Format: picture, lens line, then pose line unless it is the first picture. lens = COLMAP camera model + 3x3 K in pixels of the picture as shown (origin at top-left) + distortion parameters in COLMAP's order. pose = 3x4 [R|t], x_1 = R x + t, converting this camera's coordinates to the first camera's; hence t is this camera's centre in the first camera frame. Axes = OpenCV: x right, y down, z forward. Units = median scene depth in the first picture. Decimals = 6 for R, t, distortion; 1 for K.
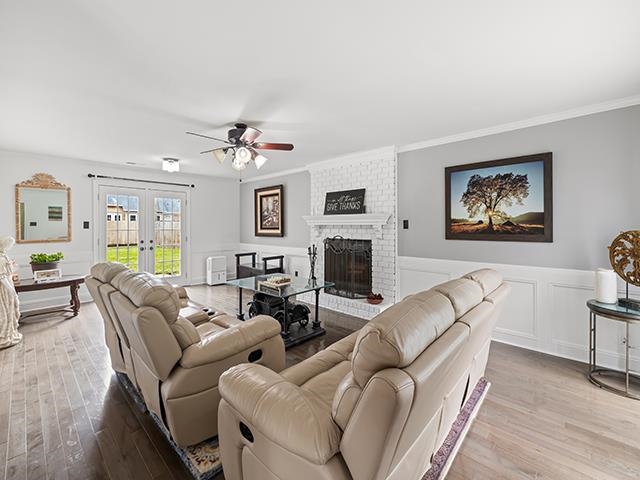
lens RADIAL K [[274.8, 0, 305.6], [0, 274.8, 224.0], [0, 0, 1]] dist [0.000615, -0.000247]
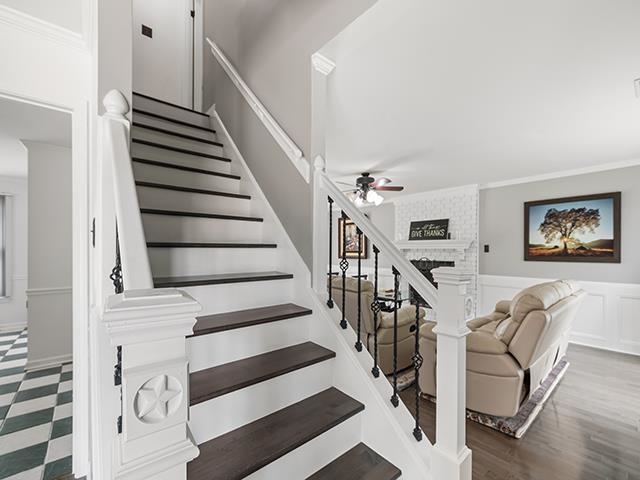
lens RADIAL K [[274.8, 0, 317.0], [0, 274.8, 250.4], [0, 0, 1]] dist [0.000615, -0.000247]
pose [[0.994637, 0.009063, -0.103027, -0.299455], [-0.008705, 0.999954, 0.003928, 0.012904], [0.103058, -0.003011, 0.994671, -0.333311]]
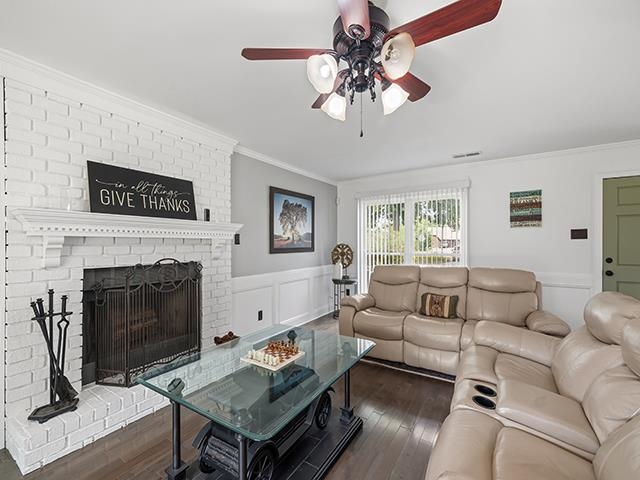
lens RADIAL K [[274.8, 0, 320.4], [0, 274.8, 243.6], [0, 0, 1]] dist [0.000615, -0.000247]
pose [[-0.195019, 0.009232, 0.980756, -0.597448], [0.004416, 0.999954, -0.008535, 0.027447], [-0.980789, 0.002666, -0.195051, 1.072263]]
